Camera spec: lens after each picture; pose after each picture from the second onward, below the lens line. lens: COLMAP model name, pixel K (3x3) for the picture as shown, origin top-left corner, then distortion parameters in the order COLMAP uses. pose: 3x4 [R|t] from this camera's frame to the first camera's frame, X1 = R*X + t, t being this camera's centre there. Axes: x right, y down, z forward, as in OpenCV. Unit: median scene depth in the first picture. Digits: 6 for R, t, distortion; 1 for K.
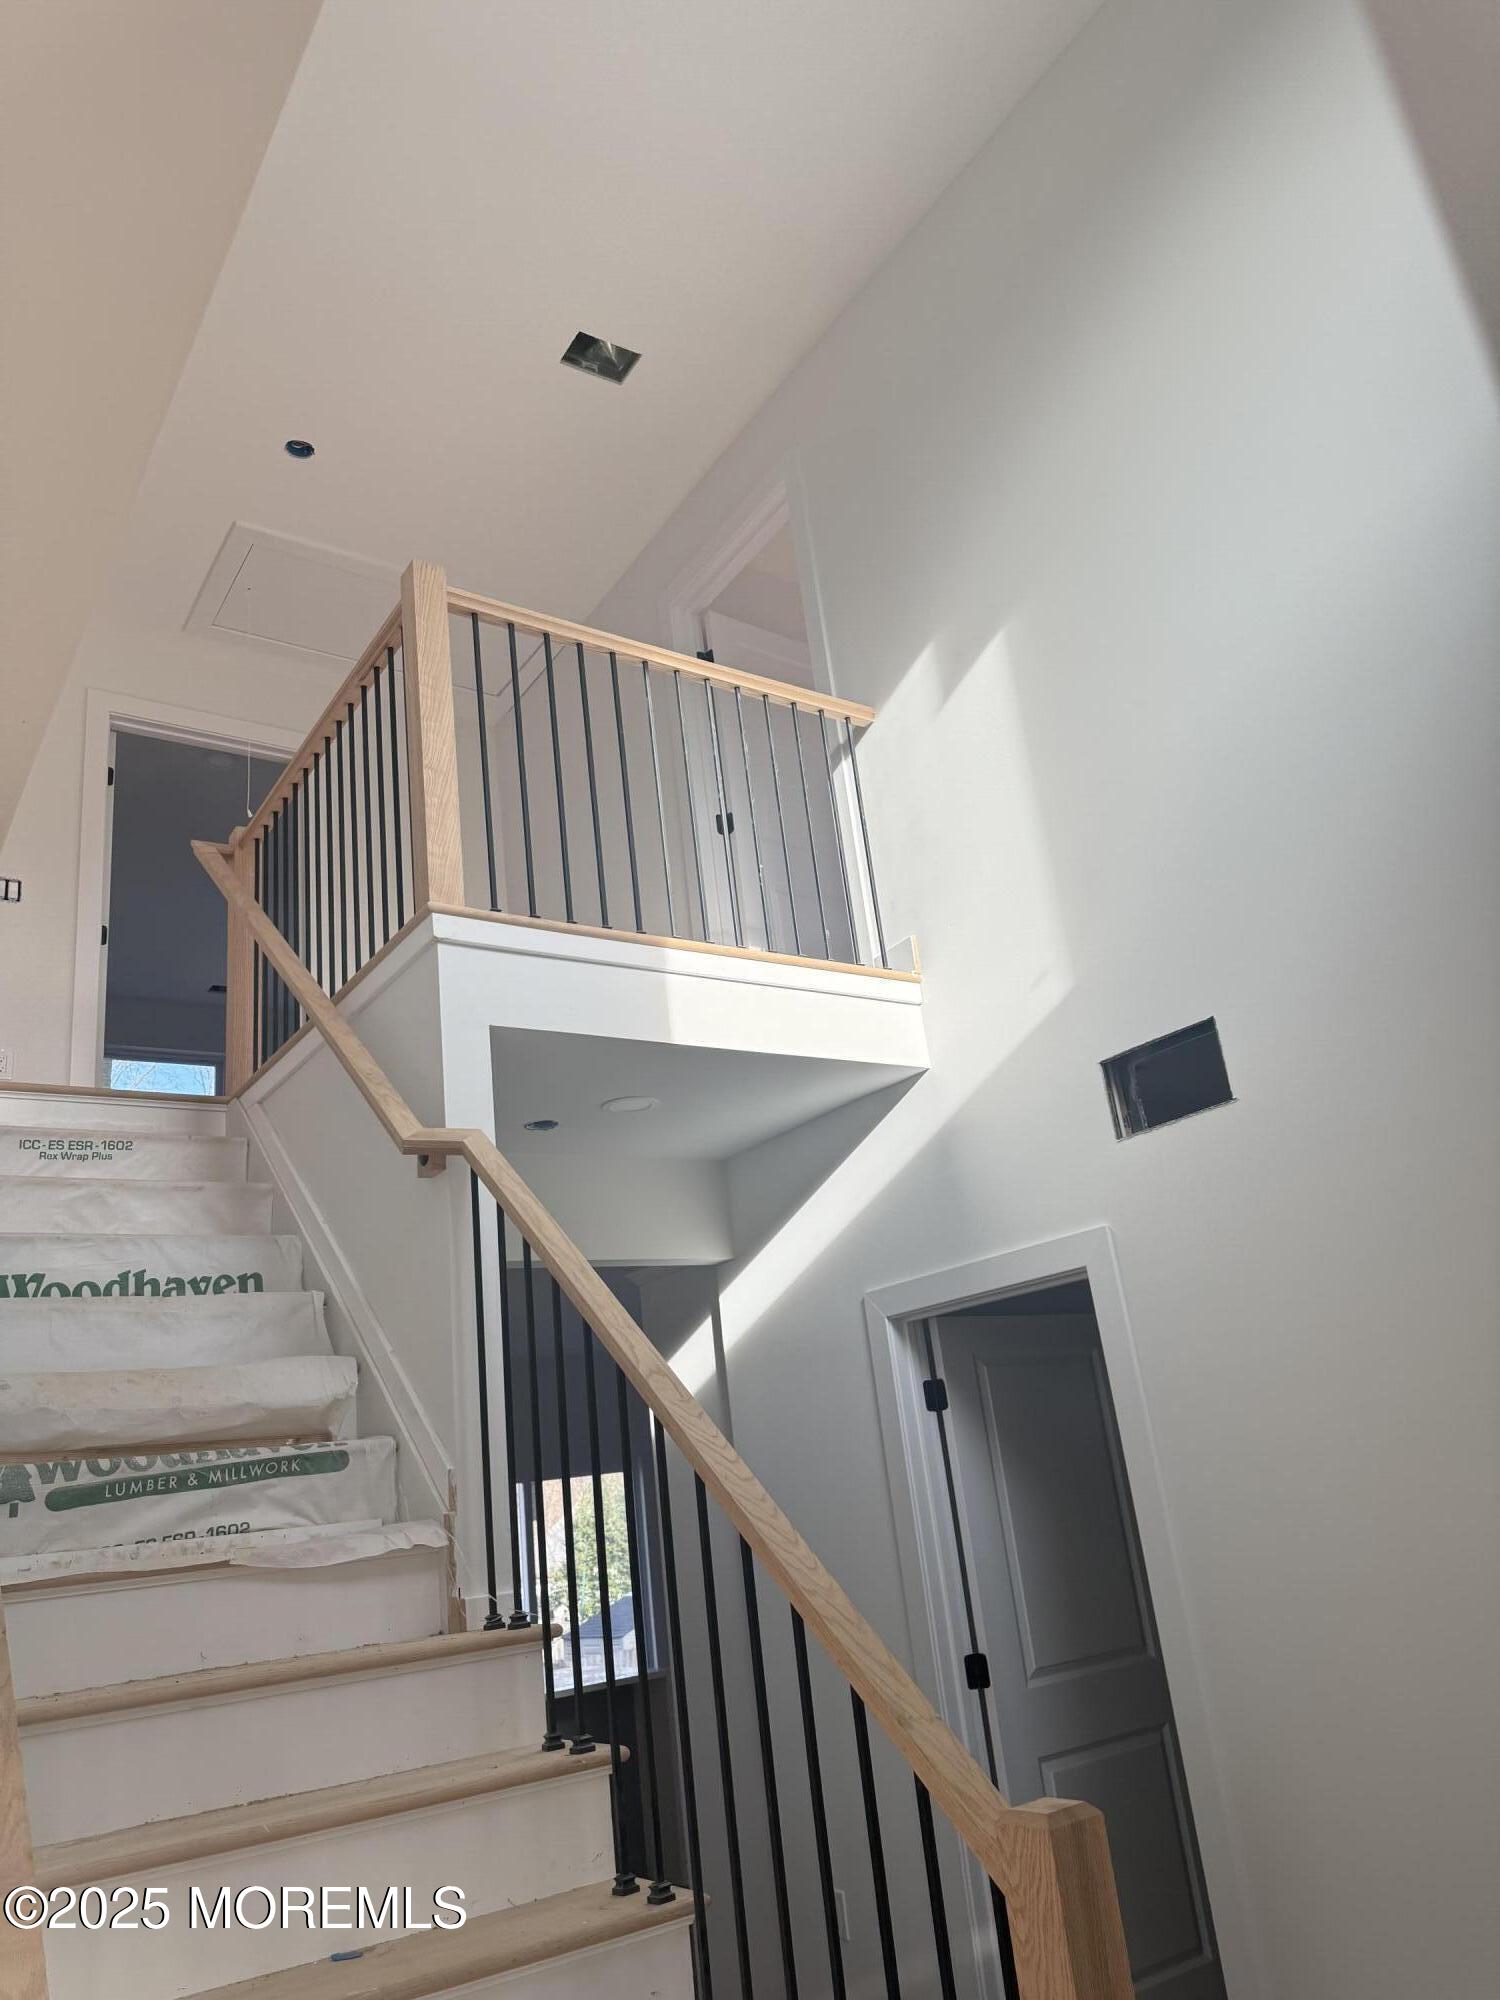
lens RADIAL K [[1412.9, 0, 741.4], [0, 1412.9, 987.4], [0, 0, 1]] dist [0.114954, -0.205312]
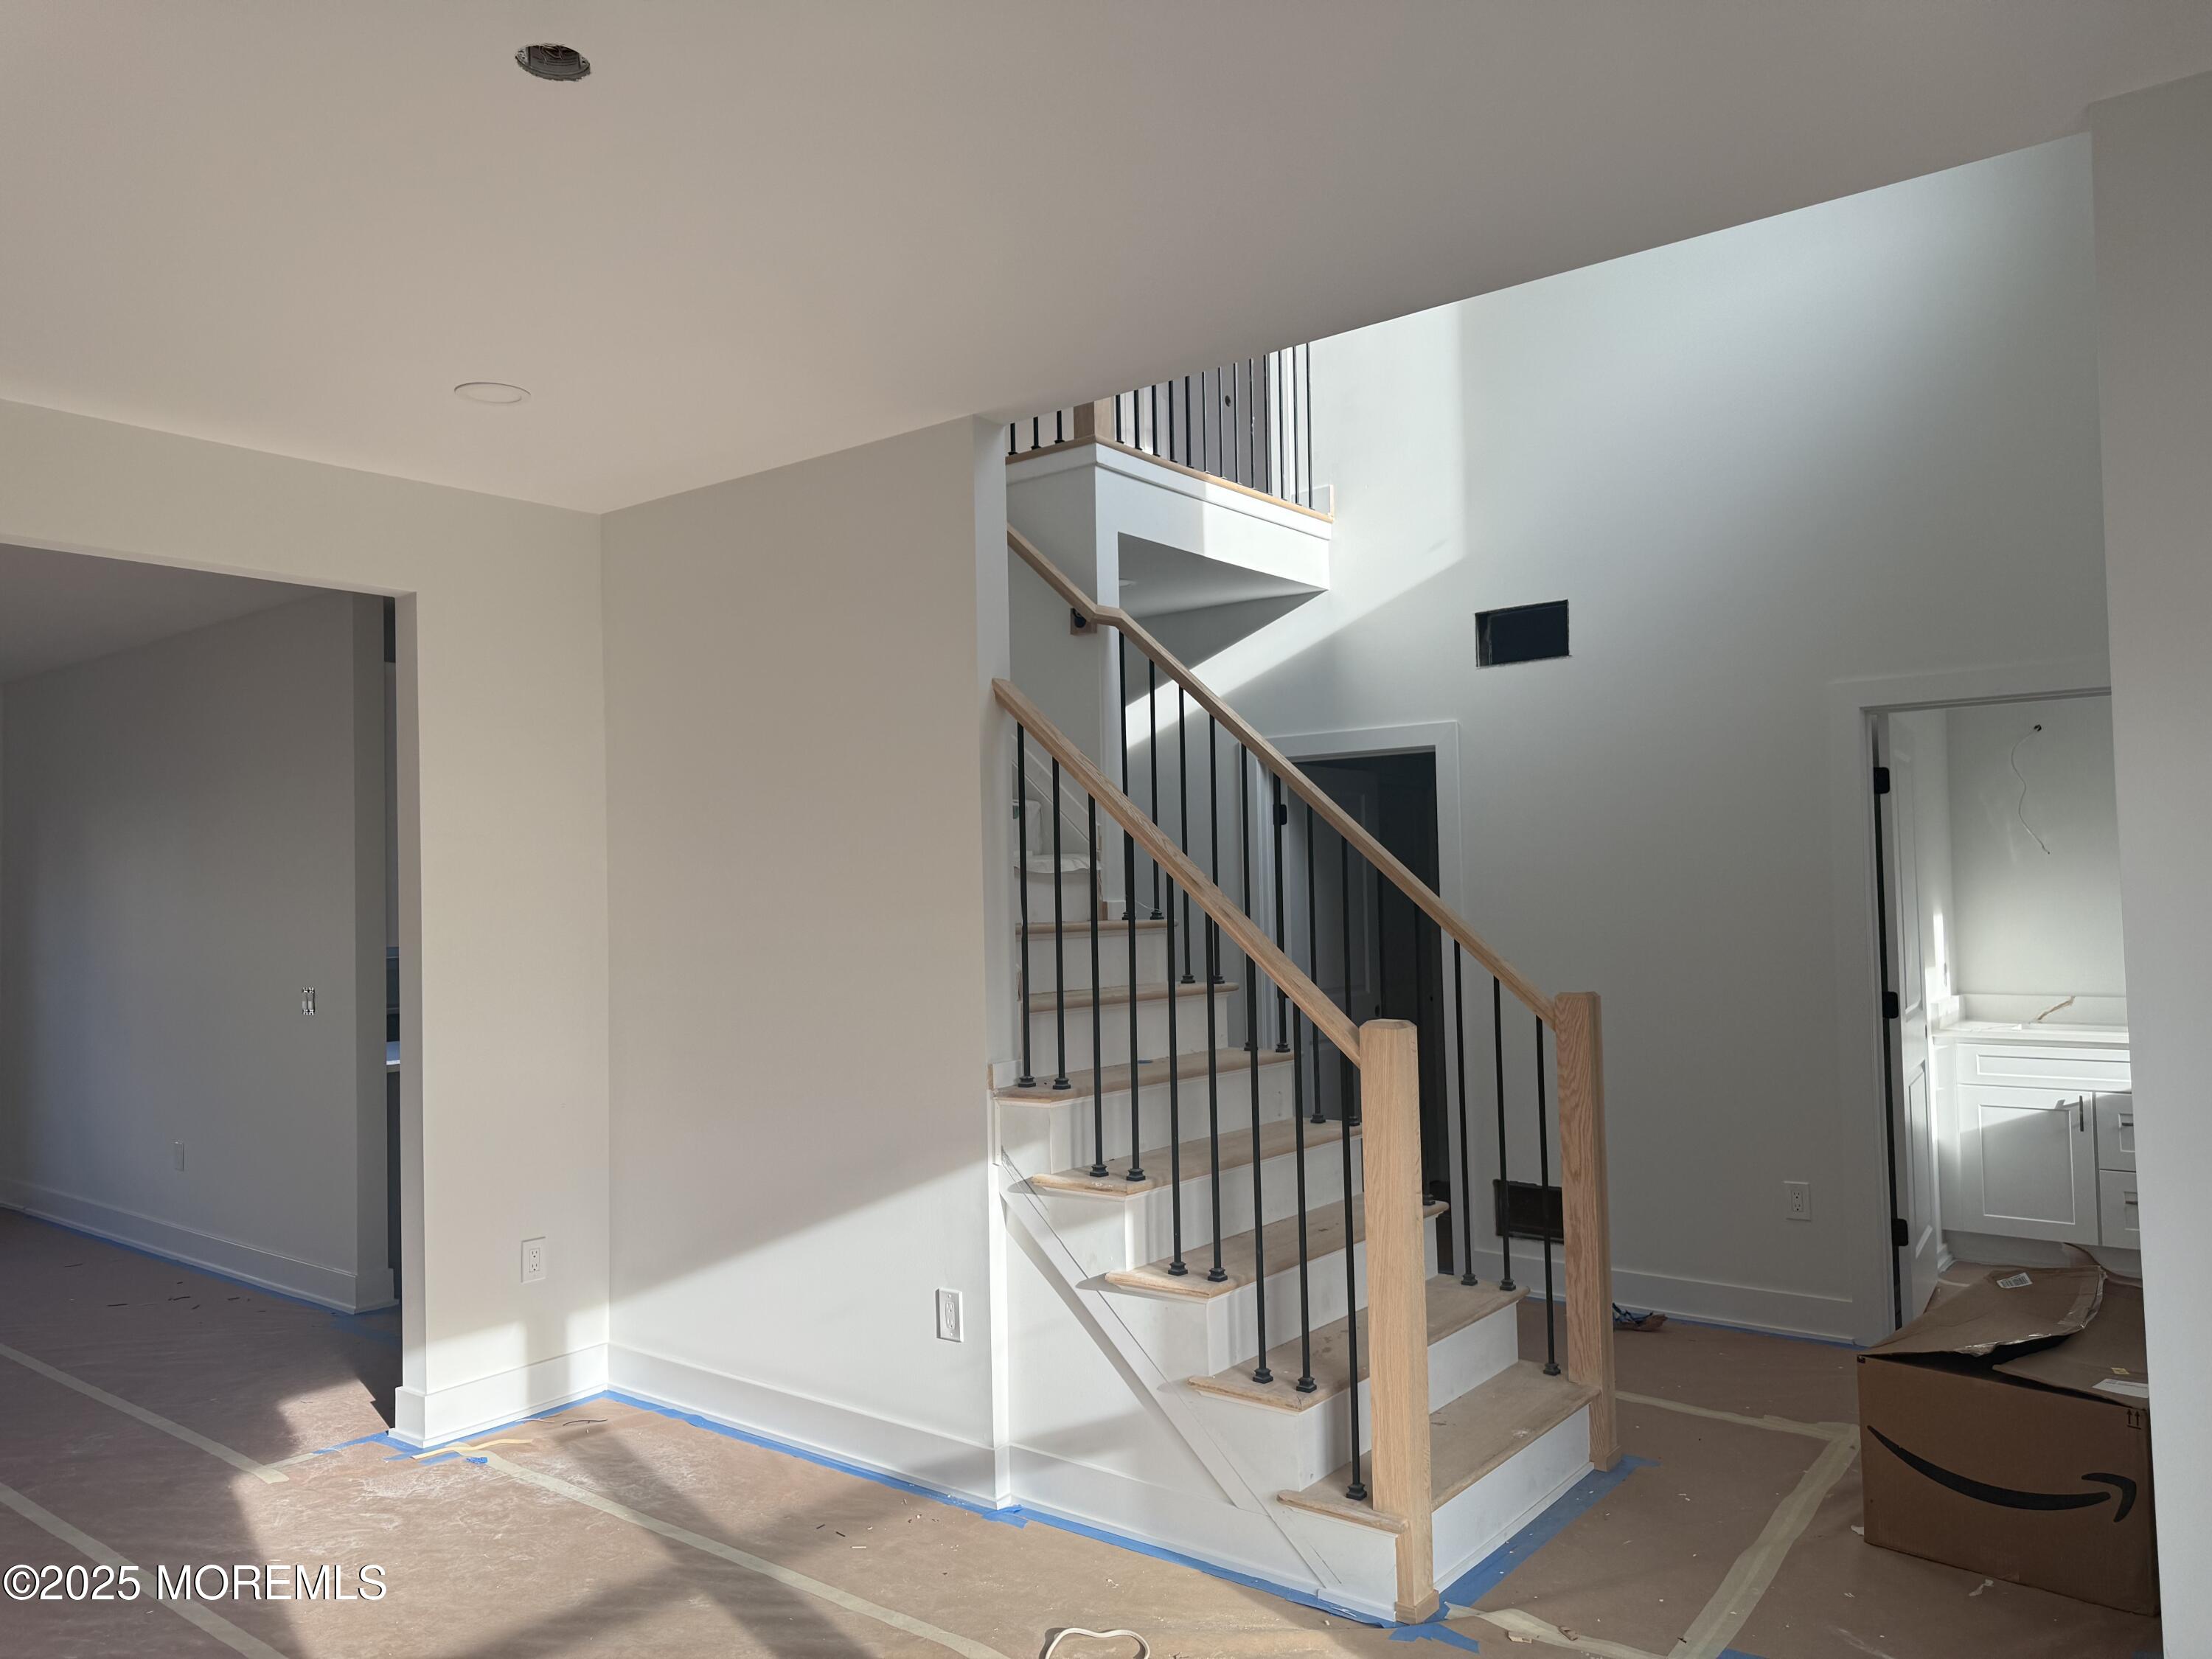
lens RADIAL K [[1571.3, 0, 1093.2], [0, 1571.3, 820.0], [0, 0, 1]] dist [0.081430, -0.111755]
pose [[0.950772, 0.109607, 0.289861, -0.570567], [-0.185781, 0.950240, 0.250060, -0.079518], [-0.248029, -0.291601, 0.923824, -0.475137]]
